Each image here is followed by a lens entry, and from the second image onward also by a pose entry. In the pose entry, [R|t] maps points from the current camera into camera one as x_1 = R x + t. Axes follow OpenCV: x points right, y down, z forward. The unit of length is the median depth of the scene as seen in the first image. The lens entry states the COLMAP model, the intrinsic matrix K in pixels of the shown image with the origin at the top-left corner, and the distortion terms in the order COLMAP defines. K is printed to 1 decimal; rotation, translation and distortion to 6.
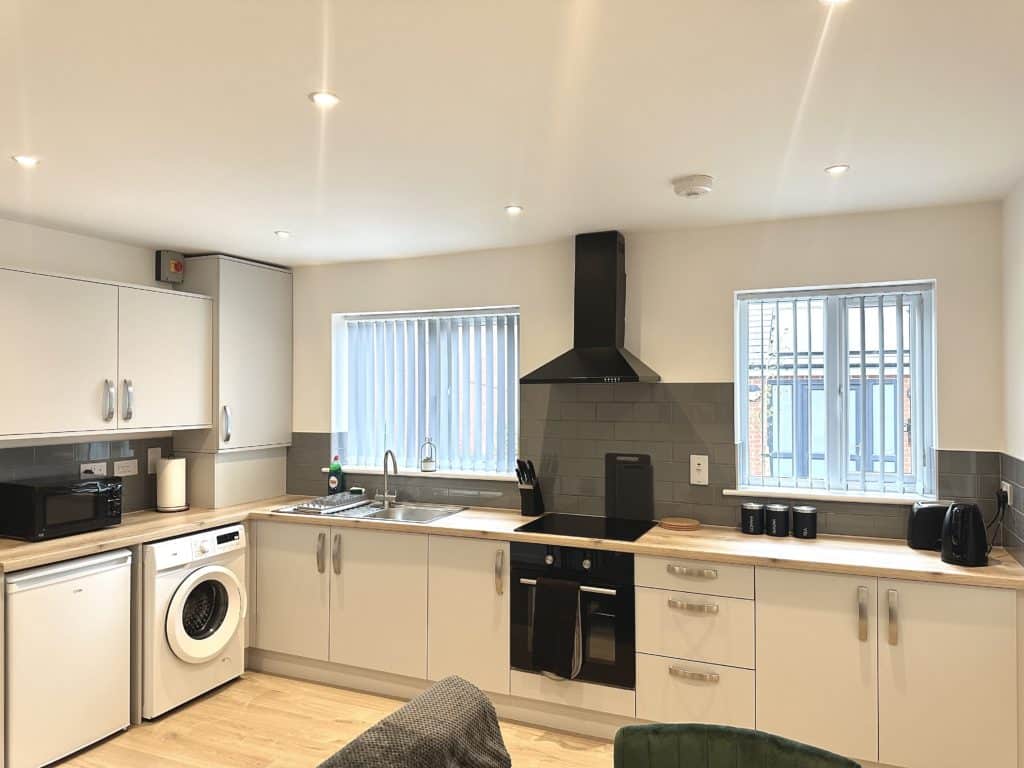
lens RADIAL K [[733.2, 0, 512.0], [0, 733.2, 384.0], [0, 0, 1]] dist [0.048148, -0.058429]
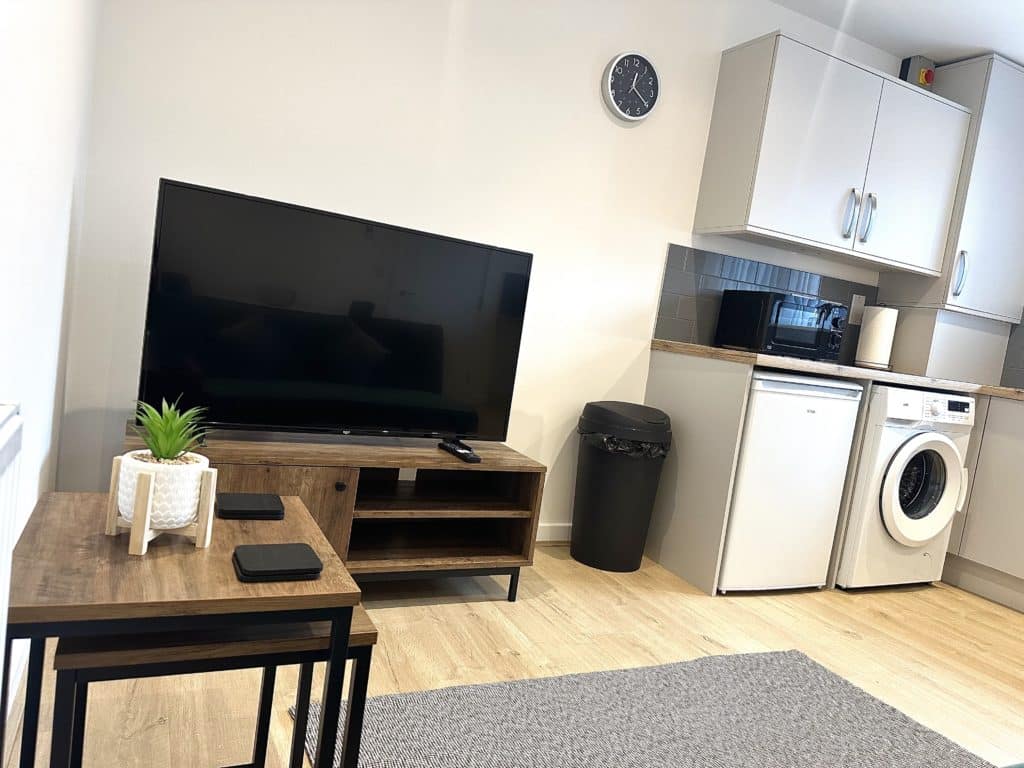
lens RADIAL K [[719.0, 0, 507.6], [0, 719.0, 385.5], [0, 0, 1]] dist [0.075952, -0.086585]
pose [[0.763692, 0.166048, -0.623861, -0.274662], [-0.133677, 0.986086, 0.098820, 0.176335], [0.631589, 0.007928, 0.775263, 0.096163]]
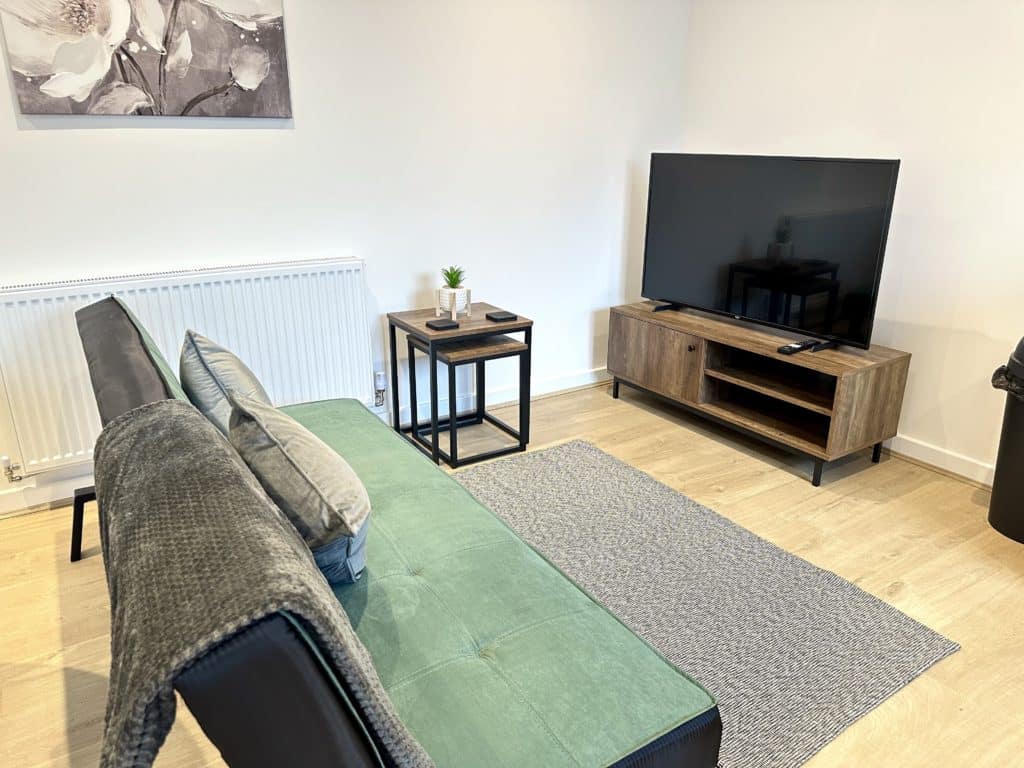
lens RADIAL K [[719.0, 0, 507.6], [0, 719.0, 385.5], [0, 0, 1]] dist [0.075952, -0.086585]
pose [[-0.550009, 0.271659, -0.789742, 0.060599], [0.005508, 0.946778, 0.321841, 0.100464], [0.835141, 0.172665, -0.522232, 0.674156]]
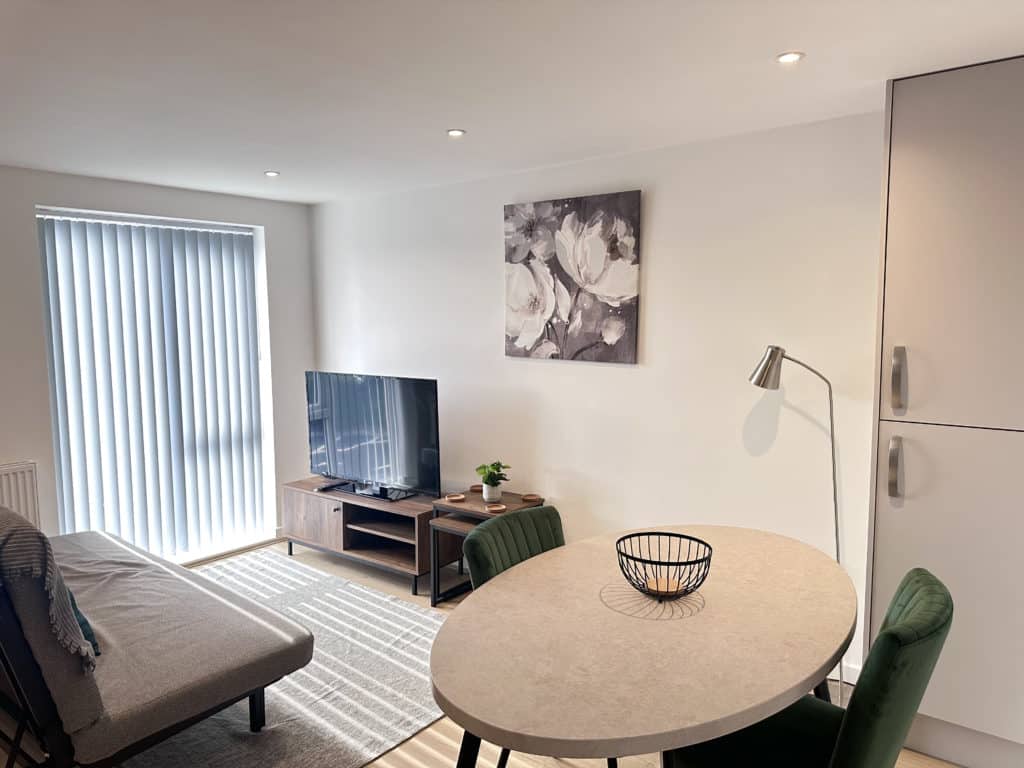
lens RADIAL K [[719.0, 0, 507.6], [0, 719.0, 385.5], [0, 0, 1]] dist [0.075952, -0.086585]
pose [[-0.954072, -0.046058, 0.296017, -0.525937], [-0.019963, 0.995689, 0.090579, 0.032931], [-0.298913, 0.080509, -0.950878, 1.005238]]
